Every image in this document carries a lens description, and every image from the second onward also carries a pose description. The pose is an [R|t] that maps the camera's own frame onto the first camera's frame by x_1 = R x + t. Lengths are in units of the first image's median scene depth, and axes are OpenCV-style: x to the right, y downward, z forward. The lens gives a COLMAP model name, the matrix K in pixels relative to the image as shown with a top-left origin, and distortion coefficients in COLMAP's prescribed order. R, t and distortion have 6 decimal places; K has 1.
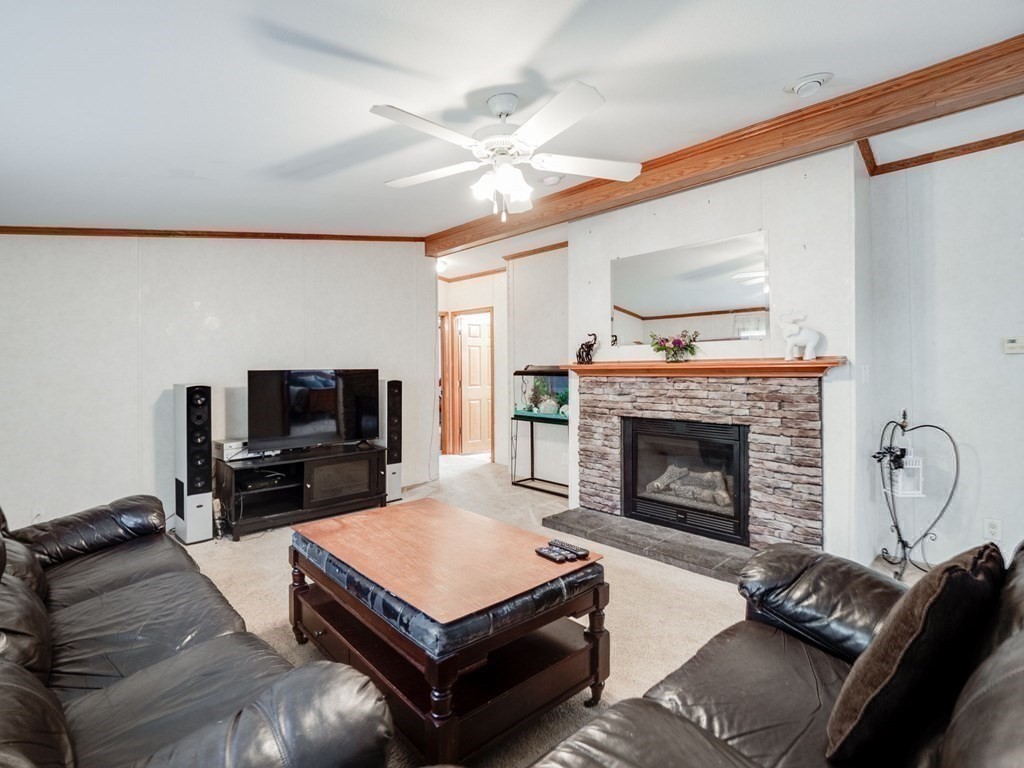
lens RADIAL K [[503.5, 0, 503.3], [0, 503.5, 371.9], [0, 0, 1]] dist [0.013884, -0.013153]
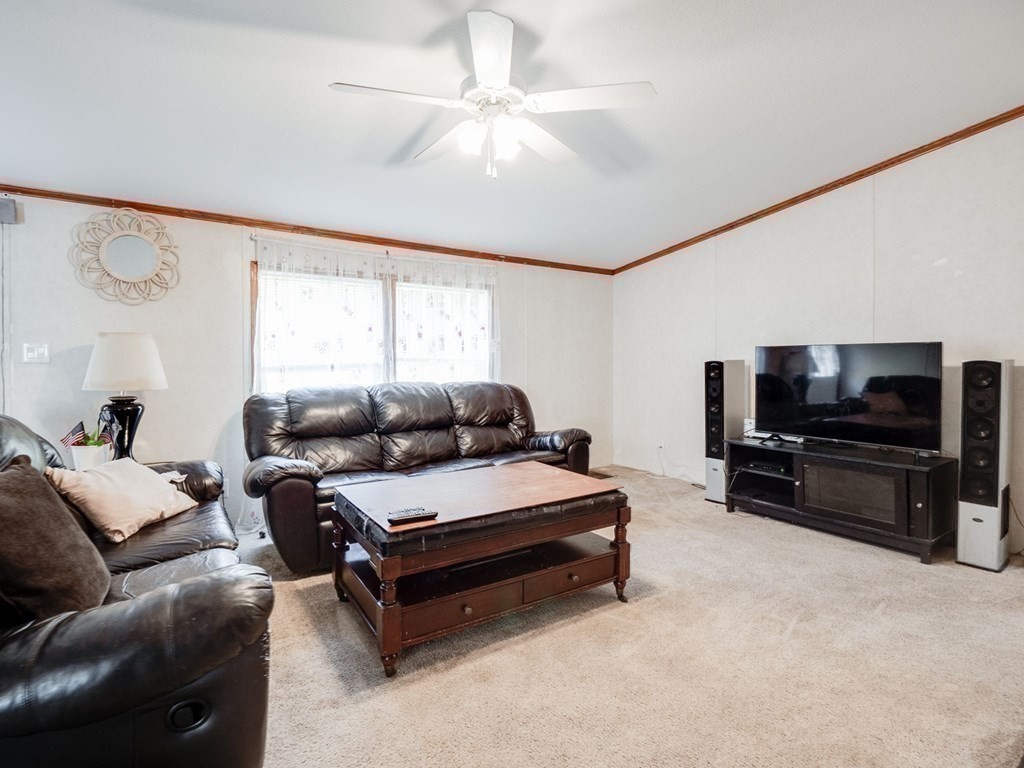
lens RADIAL K [[503.5, 0, 503.3], [0, 503.5, 371.9], [0, 0, 1]] dist [0.013884, -0.013153]
pose [[-0.138004, 0.048058, -0.989265, 0.505629], [0.013057, 0.998824, 0.046701, -0.005883], [0.990346, -0.006472, -0.138469, 0.638080]]
